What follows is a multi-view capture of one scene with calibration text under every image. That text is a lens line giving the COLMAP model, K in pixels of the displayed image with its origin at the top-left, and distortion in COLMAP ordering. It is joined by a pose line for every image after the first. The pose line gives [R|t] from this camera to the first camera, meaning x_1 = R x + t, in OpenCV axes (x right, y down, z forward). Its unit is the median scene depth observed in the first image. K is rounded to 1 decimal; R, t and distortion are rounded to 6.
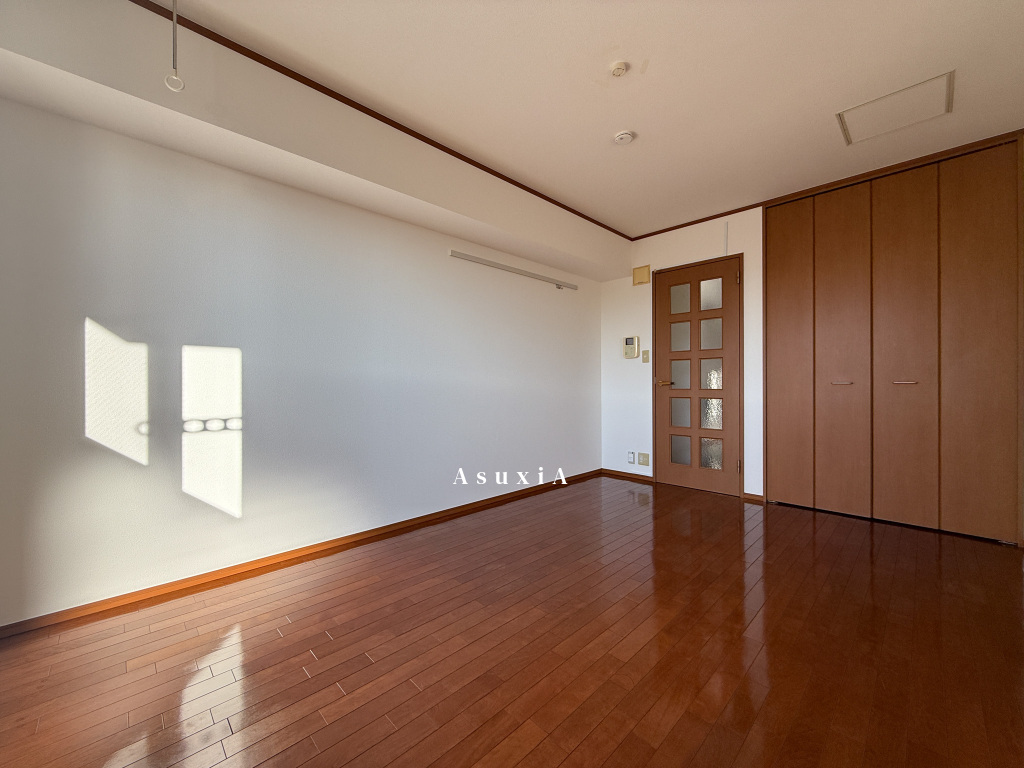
lens RADIAL K [[406.8, 0, 511.6], [0, 406.8, 382.6], [0, 0, 1]] dist [0.001476, -0.001083]
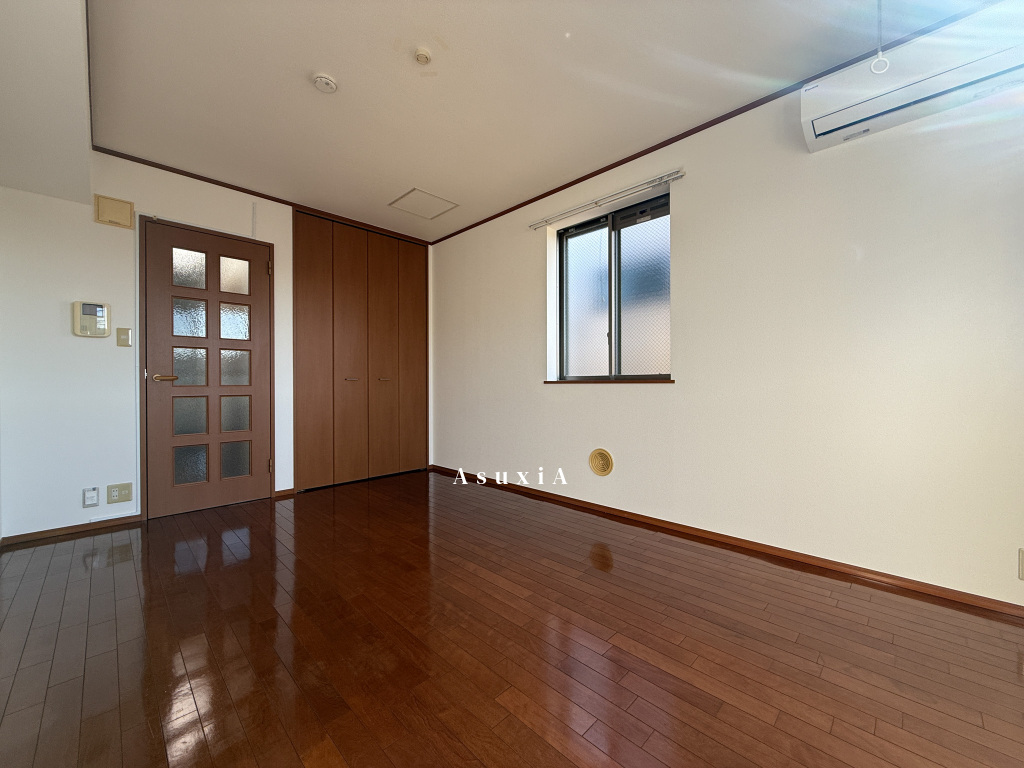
lens RADIAL K [[406.8, 0, 513.5], [0, 406.8, 383.6], [0, 0, 1]] dist [0.001476, -0.001083]
pose [[-0.011890, 0.002138, 0.999927, -0.359572], [-0.000342, 0.999998, -0.002143, 0.013410], [-0.999929, -0.000368, -0.011889, 0.391565]]
